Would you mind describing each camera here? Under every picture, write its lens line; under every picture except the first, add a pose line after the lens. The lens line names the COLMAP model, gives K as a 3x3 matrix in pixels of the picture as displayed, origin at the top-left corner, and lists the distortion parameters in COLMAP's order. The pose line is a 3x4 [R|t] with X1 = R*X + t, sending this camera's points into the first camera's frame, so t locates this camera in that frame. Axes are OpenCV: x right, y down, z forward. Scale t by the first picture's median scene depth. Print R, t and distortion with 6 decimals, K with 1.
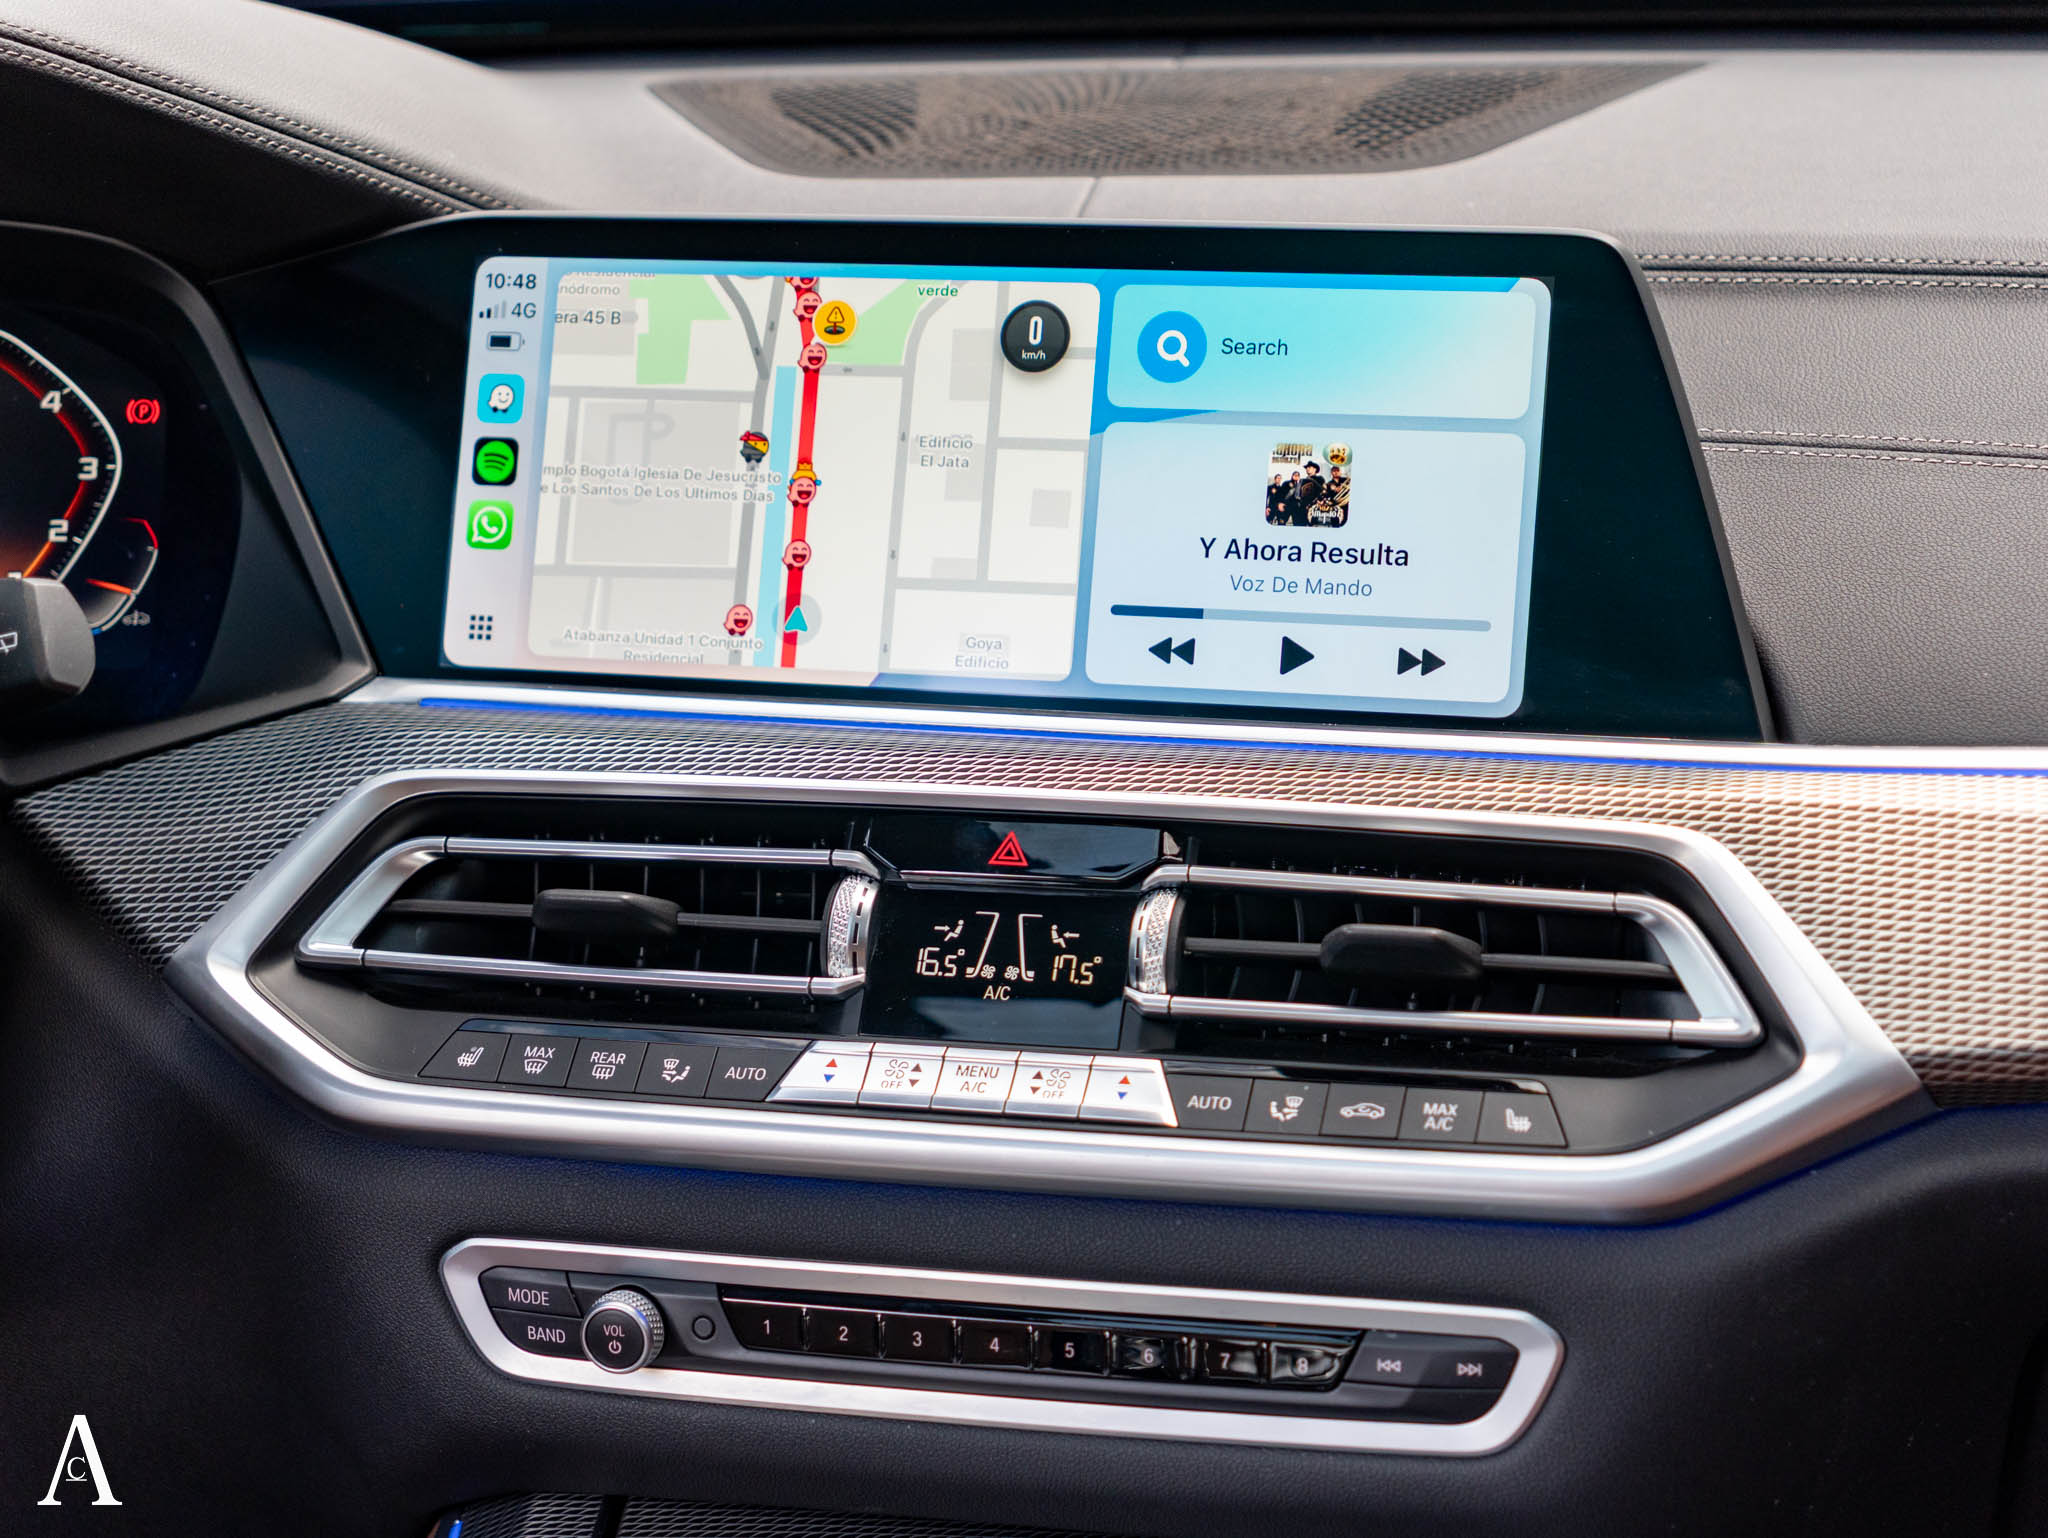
lens RADIAL K [[4845.1, 0, 1024.0], [0, 4845.1, 769.0], [0, 0, 1]] dist [-0.064524, 0.932987]
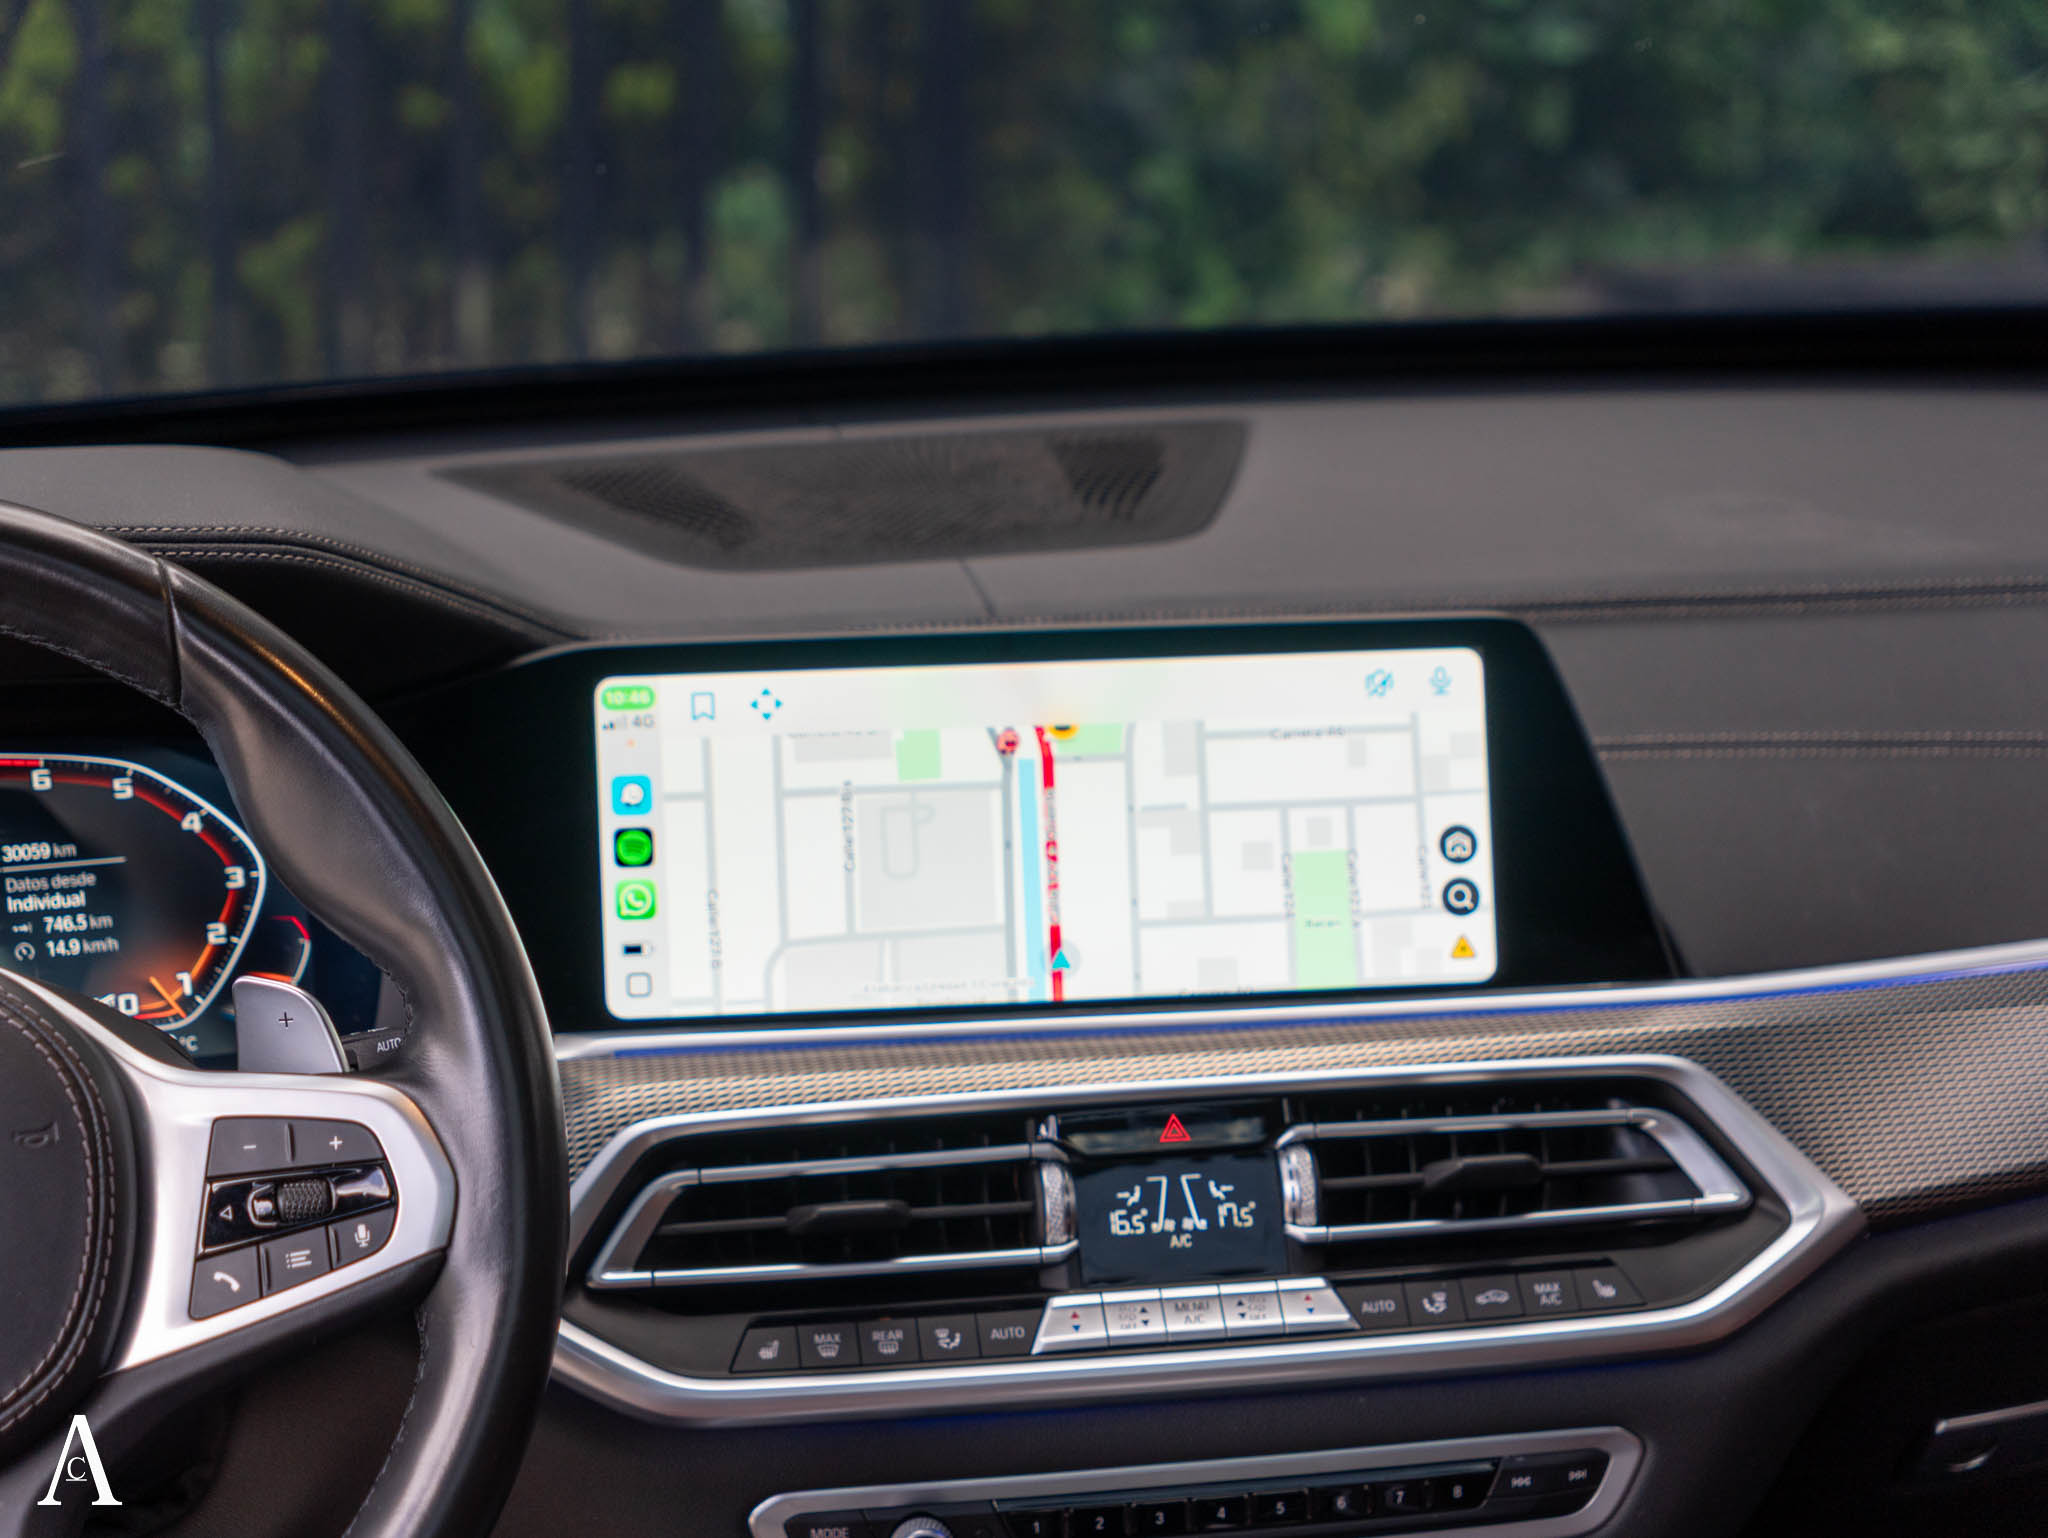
lens RADIAL K [[3696.2, 0, 1024.0], [0, 3696.2, 769.0], [0, 0, 1]] dist [-0.102667, 1.026679]
pose [[0.903291, -0.094063, 0.418591, -0.432150], [0.084957, 0.995566, 0.040385, -0.119161], [-0.420533, -0.000917, 0.907277, 0.124023]]
